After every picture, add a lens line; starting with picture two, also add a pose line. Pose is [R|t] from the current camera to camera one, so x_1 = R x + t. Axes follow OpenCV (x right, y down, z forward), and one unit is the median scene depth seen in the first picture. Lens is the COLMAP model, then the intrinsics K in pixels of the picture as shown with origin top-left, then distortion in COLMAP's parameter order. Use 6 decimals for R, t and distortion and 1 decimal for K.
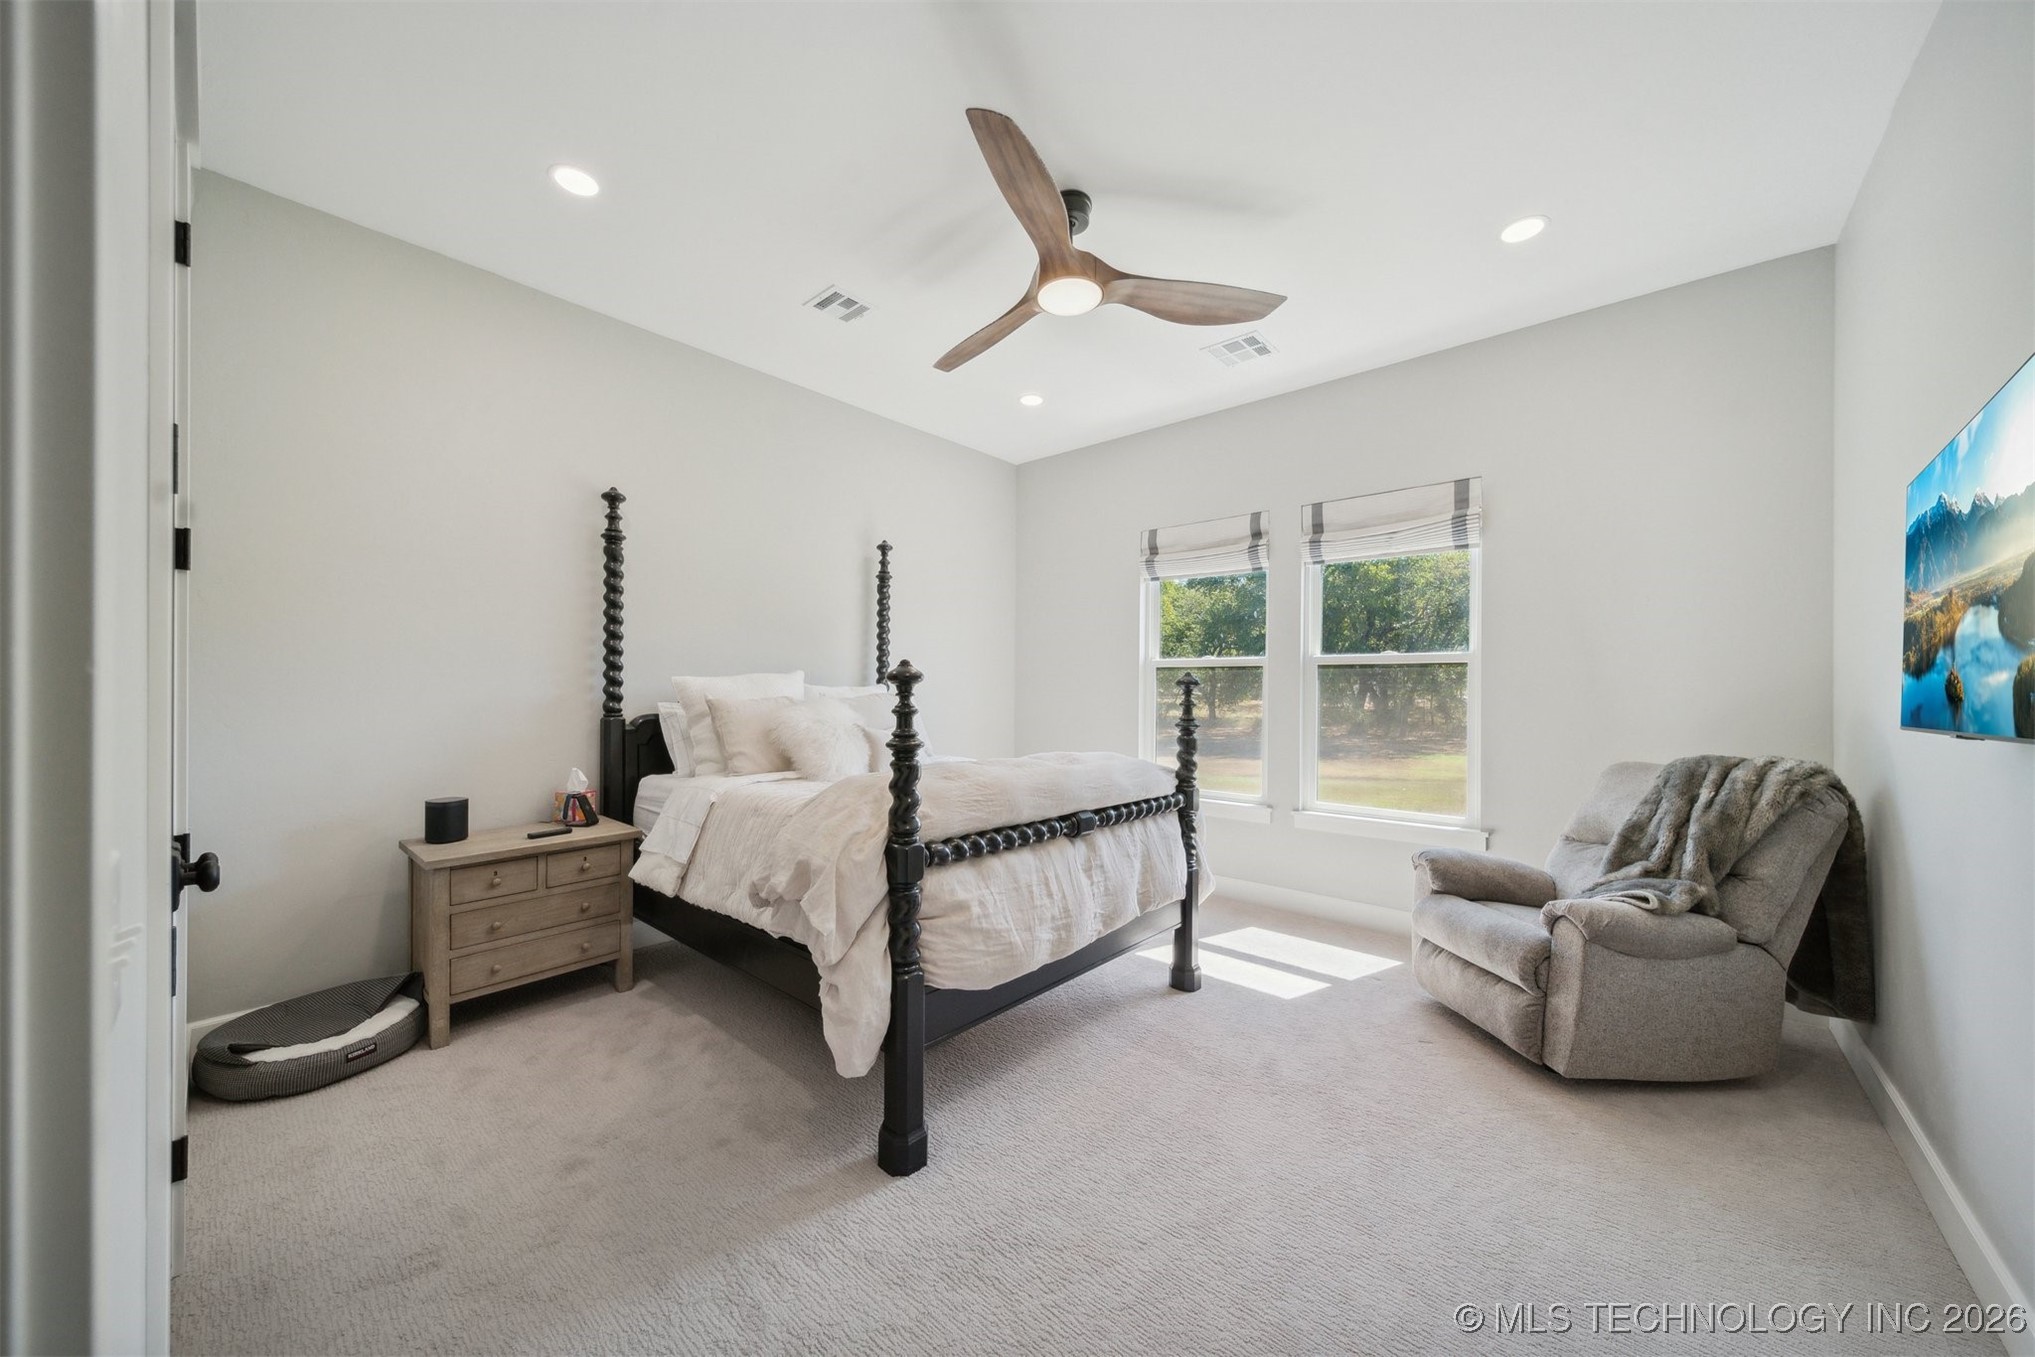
lens RADIAL K [[715.3, 0, 1012.6], [0, 715.3, 694.0], [0, 0, 1]] dist [-0.001763, -0.000572]
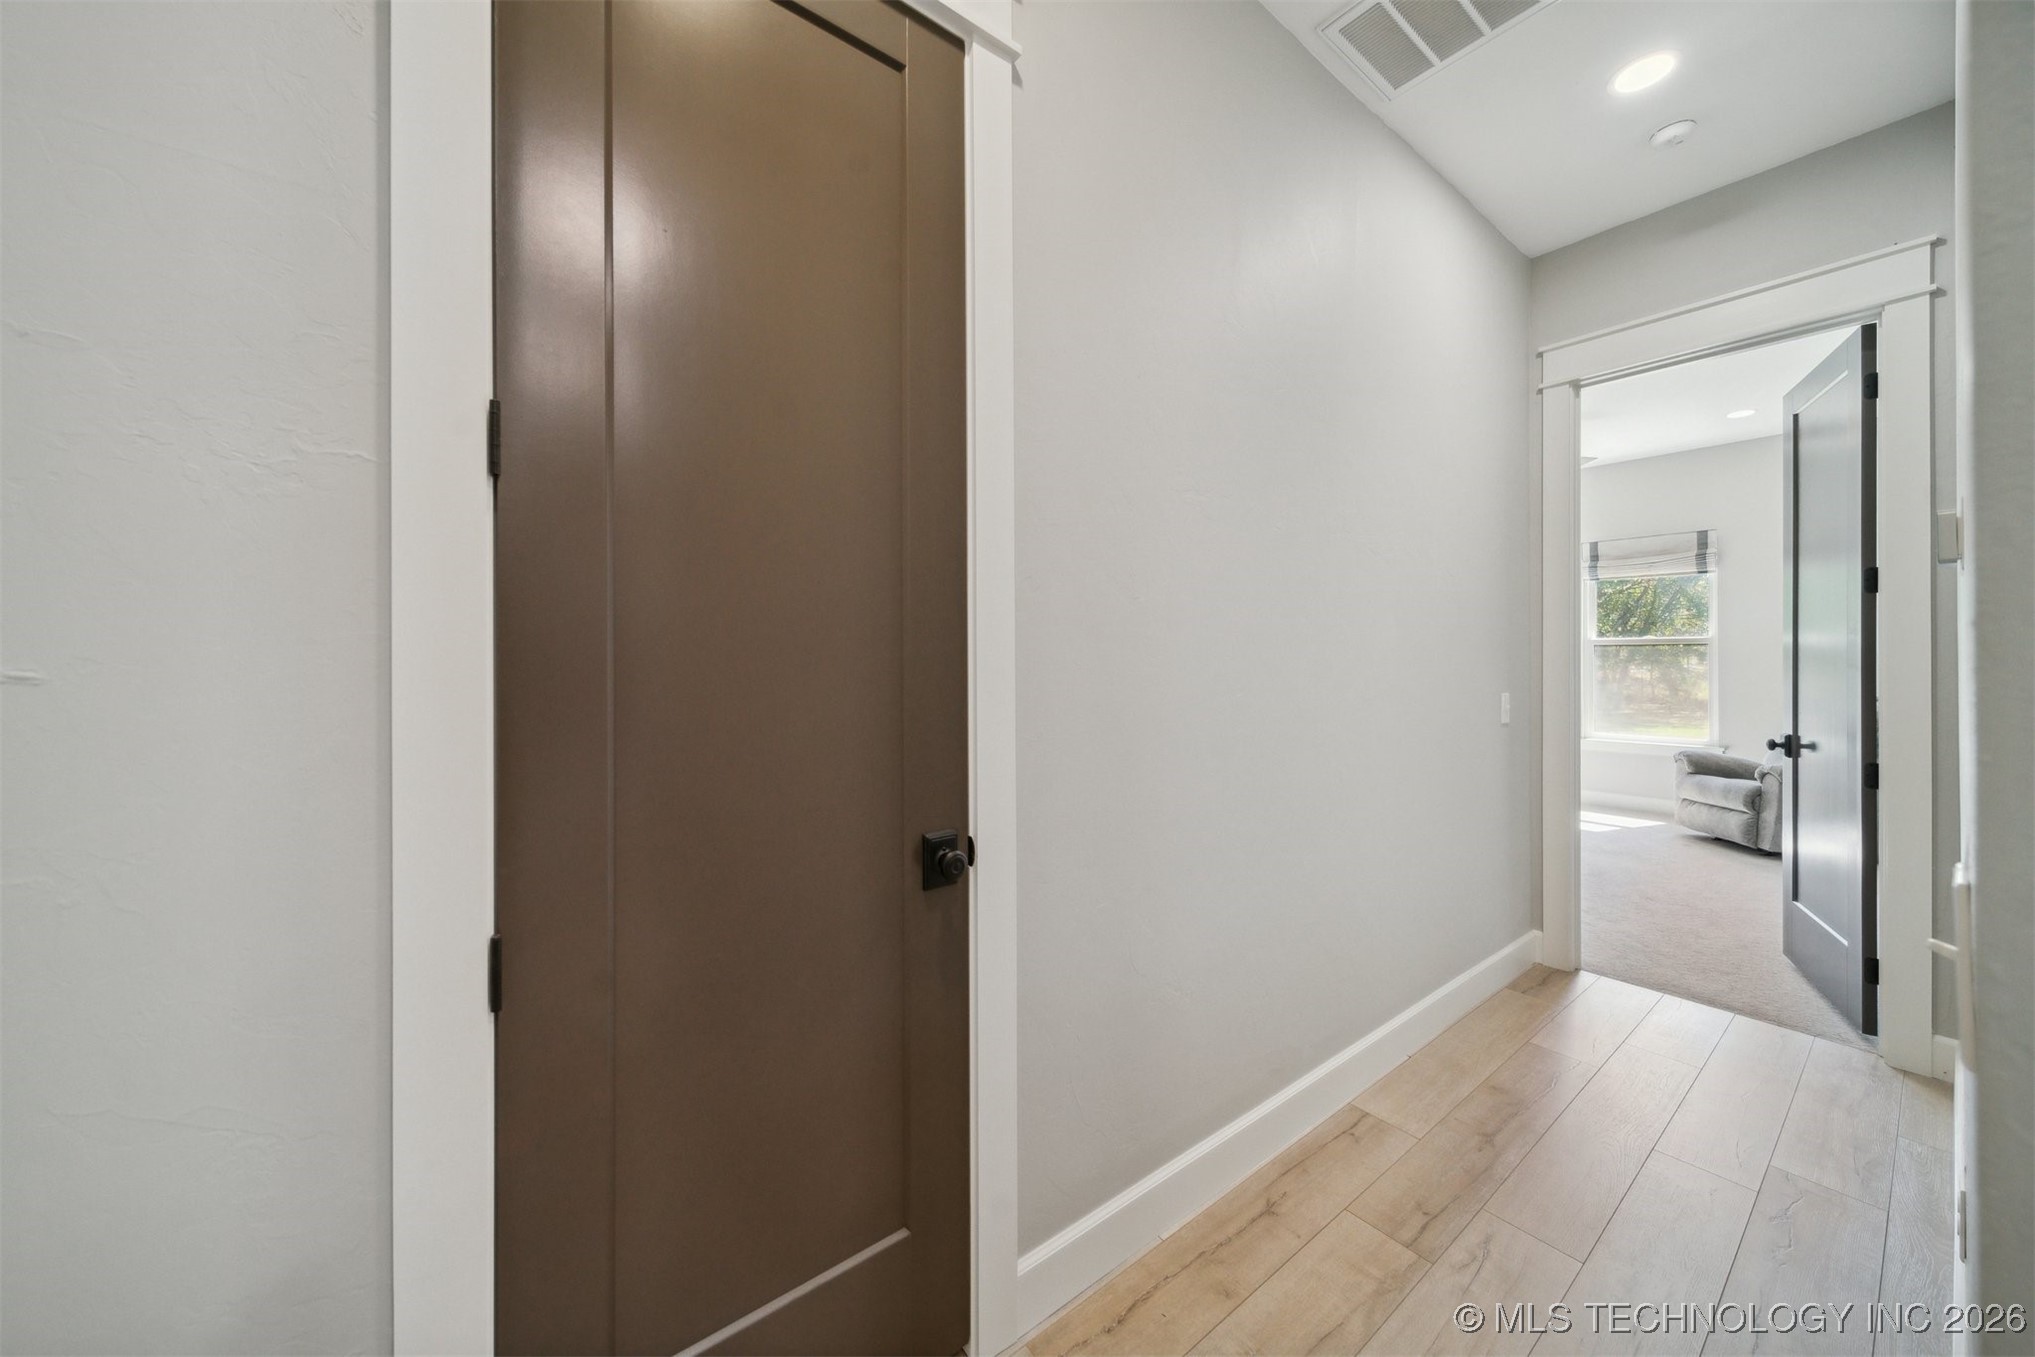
lens RADIAL K [[715.3, 0, 1023.3], [0, 715.3, 670.4], [0, 0, 1]] dist [-0.001763, -0.000572]
pose [[0.982096, -0.013250, -0.187913, -0.634552], [0.013092, 0.999912, -0.002082, 0.000840], [0.187924, -0.000416, 0.982183, -0.956152]]
